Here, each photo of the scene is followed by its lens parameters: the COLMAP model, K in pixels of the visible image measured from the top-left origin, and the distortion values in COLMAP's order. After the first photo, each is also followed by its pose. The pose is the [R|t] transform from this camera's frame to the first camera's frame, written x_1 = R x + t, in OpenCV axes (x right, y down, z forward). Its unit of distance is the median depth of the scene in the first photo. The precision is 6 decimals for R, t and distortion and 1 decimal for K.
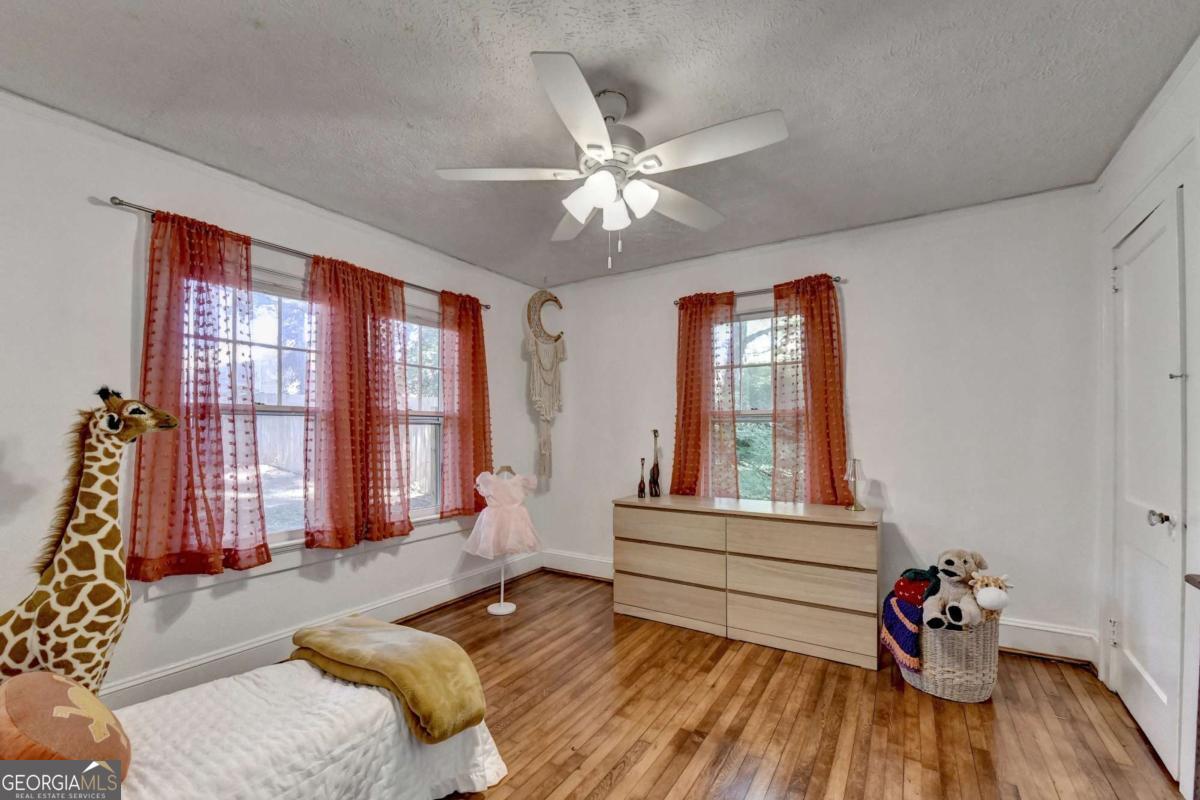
lens RADIAL K [[492.8, 0, 589.3], [0, 492.8, 427.9], [0, 0, 1]] dist [-0.012374, -0.002352]
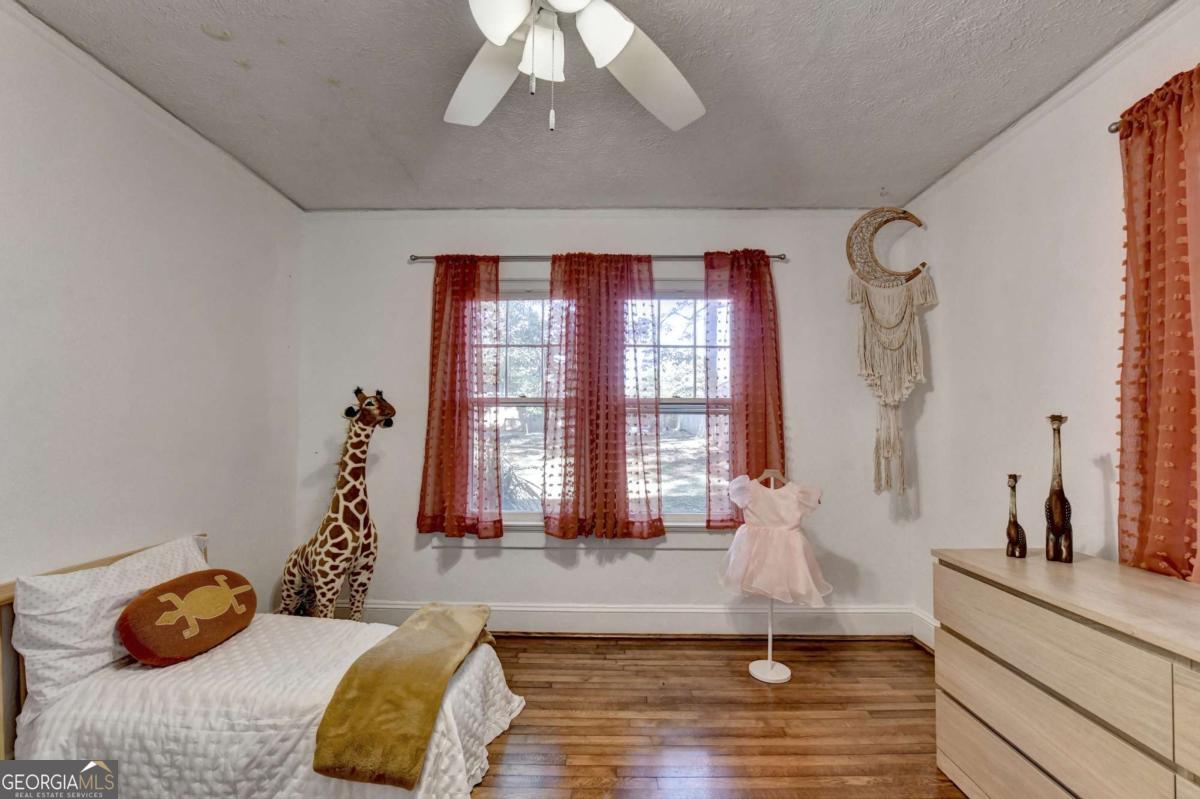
lens RADIAL K [[492.8, 0, 603.6], [0, 492.8, 403.4], [0, 0, 1]] dist [-0.012374, -0.002352]
pose [[0.537196, -0.036490, -0.842668, 0.347780], [0.000079, 0.999066, -0.043212, 0.014257], [0.843457, 0.023147, 0.536697, 0.471388]]
